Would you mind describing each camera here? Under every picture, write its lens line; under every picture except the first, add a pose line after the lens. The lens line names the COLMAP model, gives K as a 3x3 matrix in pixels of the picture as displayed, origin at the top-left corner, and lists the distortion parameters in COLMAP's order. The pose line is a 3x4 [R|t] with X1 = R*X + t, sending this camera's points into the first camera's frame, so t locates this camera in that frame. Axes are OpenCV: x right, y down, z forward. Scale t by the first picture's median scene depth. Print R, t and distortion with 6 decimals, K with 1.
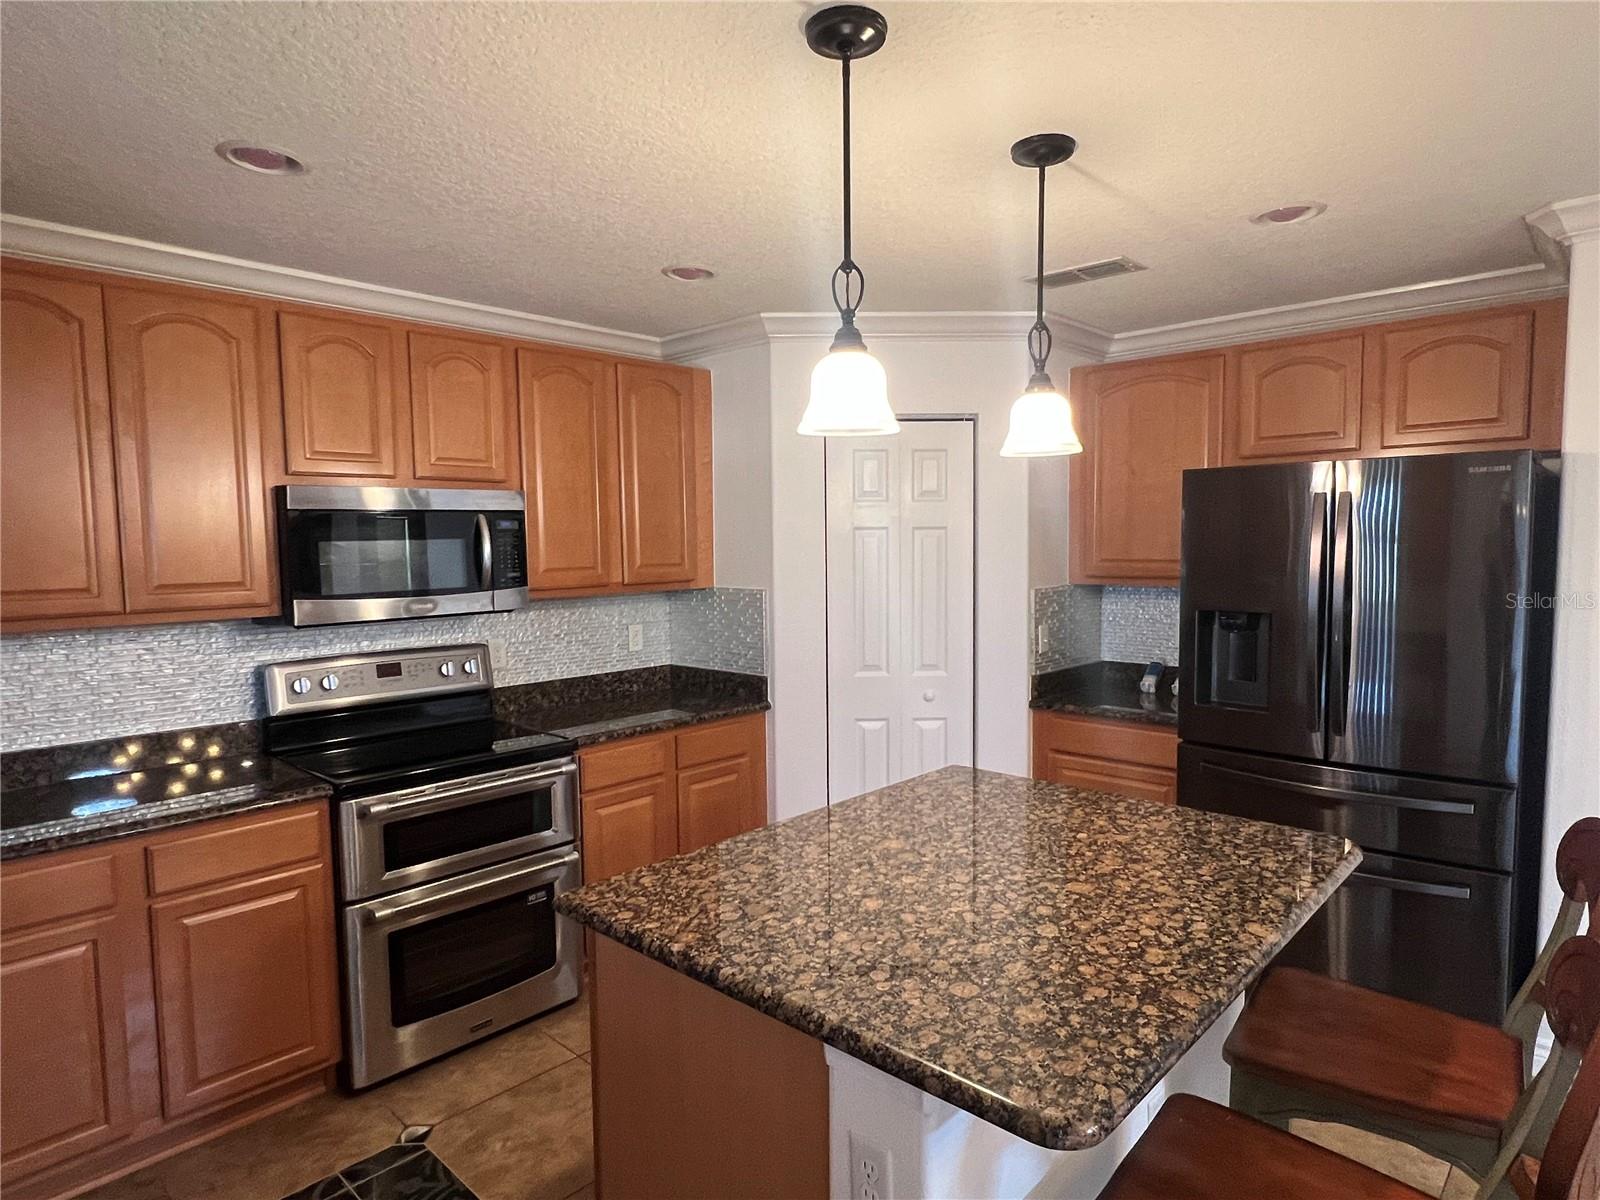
lens RADIAL K [[914.4, 0, 795.7], [0, 914.4, 602.4], [0, 0, 1]] dist [-0.000691, -0.000016]
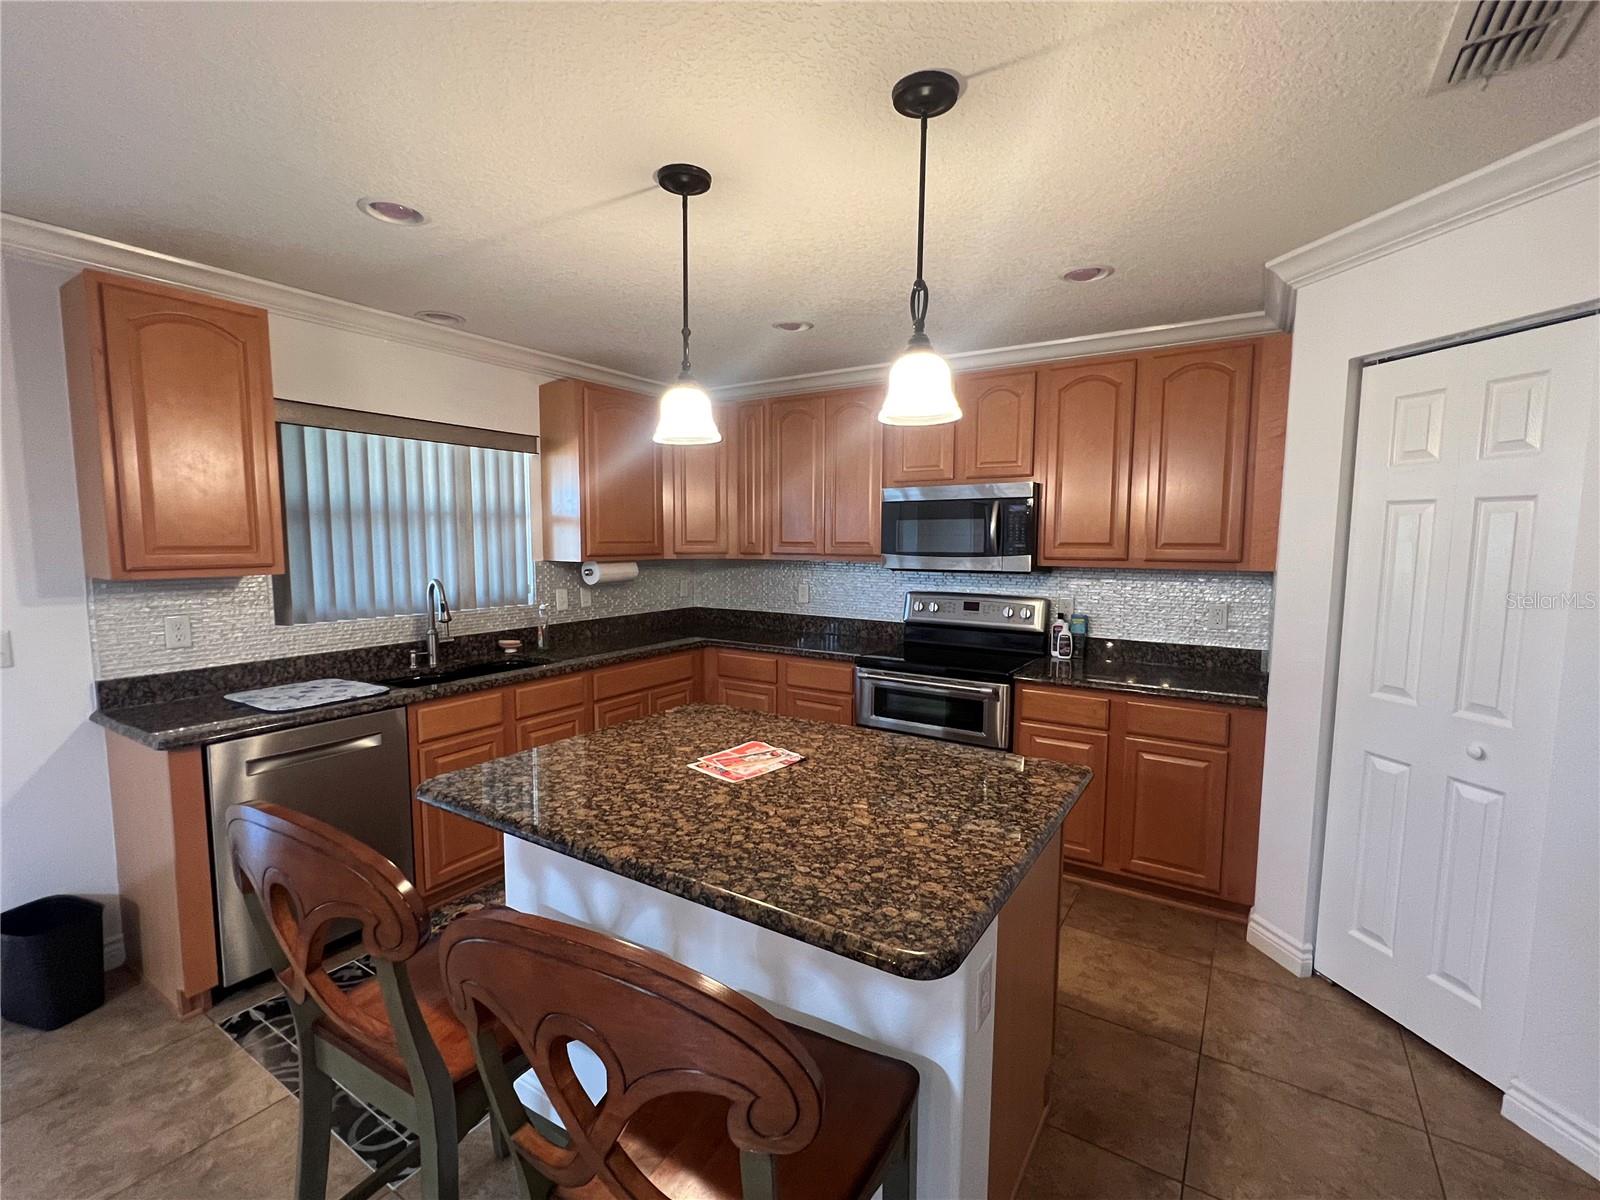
lens RADIAL K [[706.3, 0, 798.7], [0, 706.3, 600.6], [0, 0, 1]] dist [0.005313, 0.000134]
pose [[0.195598, 0.103308, -0.975228, 1.148005], [-0.073721, 0.993171, 0.090423, -0.037007], [0.977909, 0.054208, 0.201878, 0.853380]]
